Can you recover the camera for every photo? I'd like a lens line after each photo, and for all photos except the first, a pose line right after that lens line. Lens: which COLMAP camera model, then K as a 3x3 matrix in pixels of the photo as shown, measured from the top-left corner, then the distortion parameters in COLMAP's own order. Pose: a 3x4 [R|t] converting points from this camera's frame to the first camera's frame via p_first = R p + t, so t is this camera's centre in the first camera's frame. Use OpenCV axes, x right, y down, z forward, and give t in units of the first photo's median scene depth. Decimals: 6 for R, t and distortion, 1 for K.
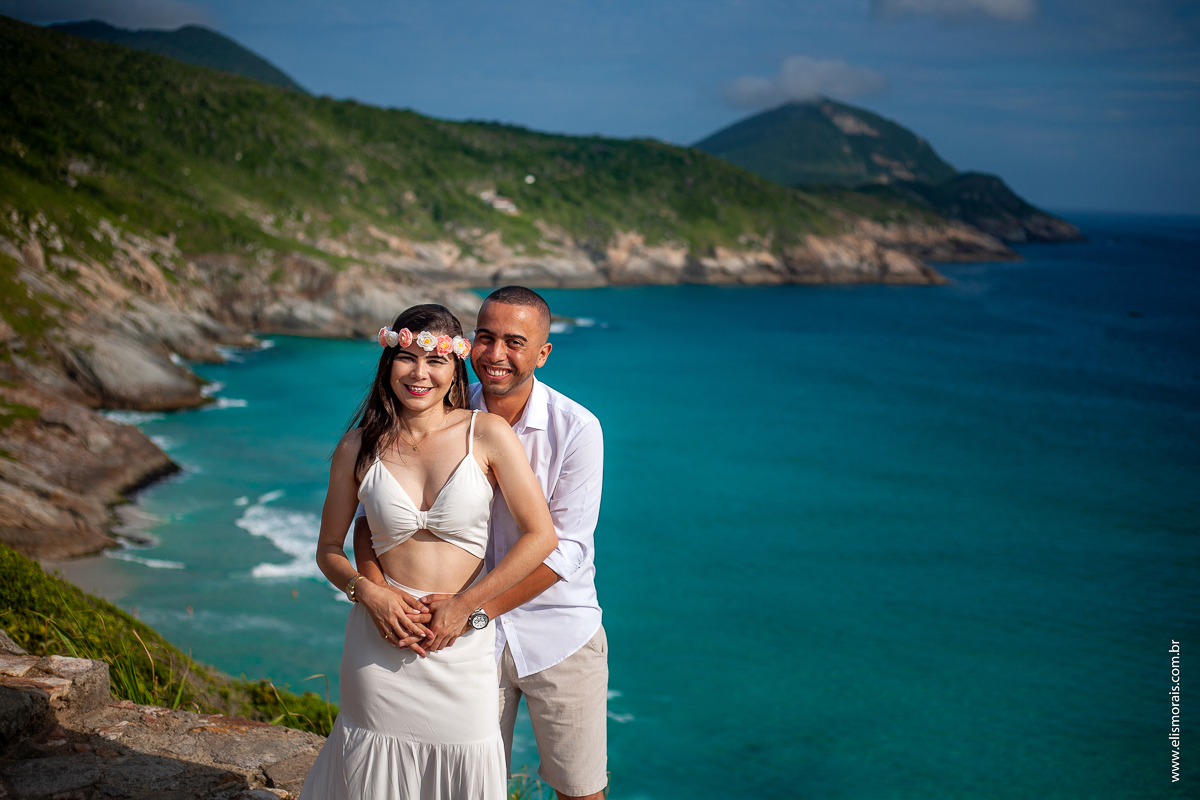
lens RADIAL K [[1741.1, 0, 600.0], [0, 1741.1, 400.0], [0, 0, 1]] dist [-0.098186, -0.052291]
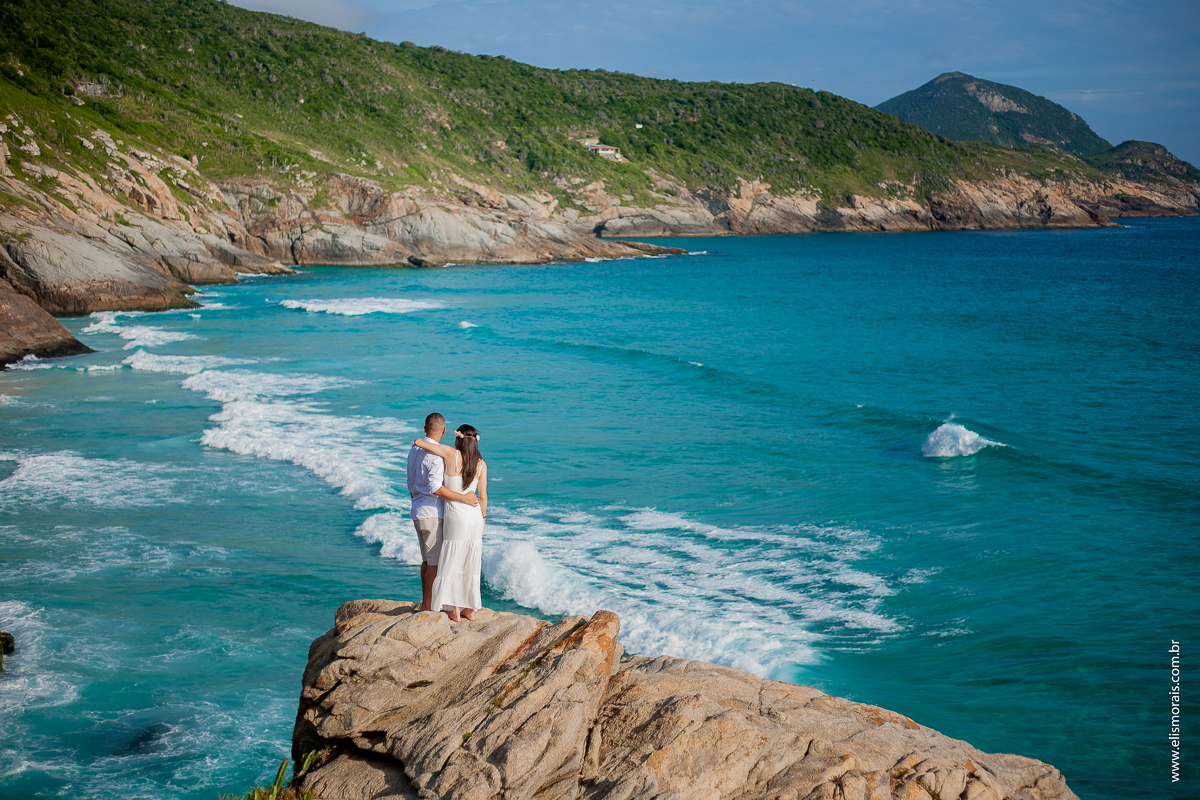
lens RADIAL K [[1810.0, 0, 600.0], [0, 1810.0, 400.0], [0, 0, 1]] dist [-0.093767, -0.069844]
pose [[0.996273, -0.035356, -0.078677, 0.008579], [0.034576, 0.999339, -0.011262, 0.025649], [0.079023, 0.008499, 0.996837, 0.095194]]
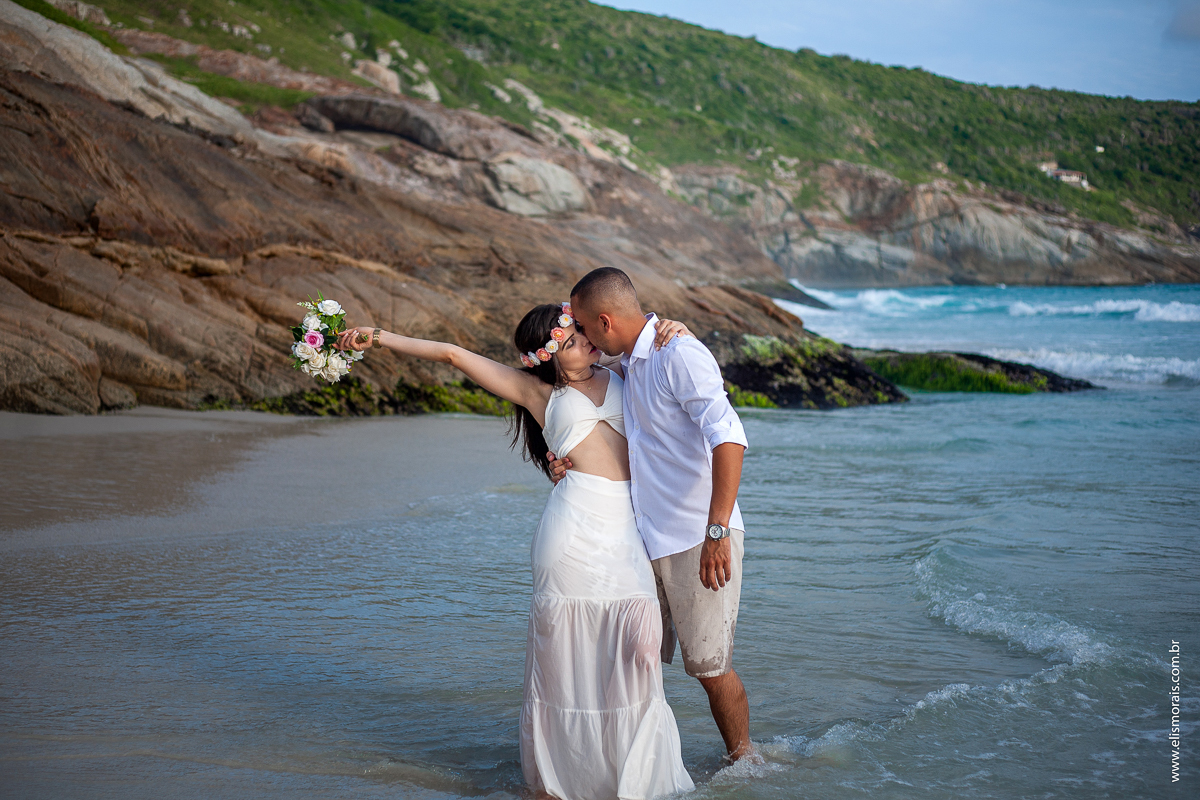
lens RADIAL K [[1965.7, 0, 598.1], [0, 1965.7, 364.6], [0, 0, 1]] dist [-0.111843, -0.024609]
pose [[0.972419, -0.042272, -0.229377, -0.070319], [0.023038, 0.996038, -0.085890, 0.024799], [0.232099, 0.078236, 0.969541, 0.235082]]
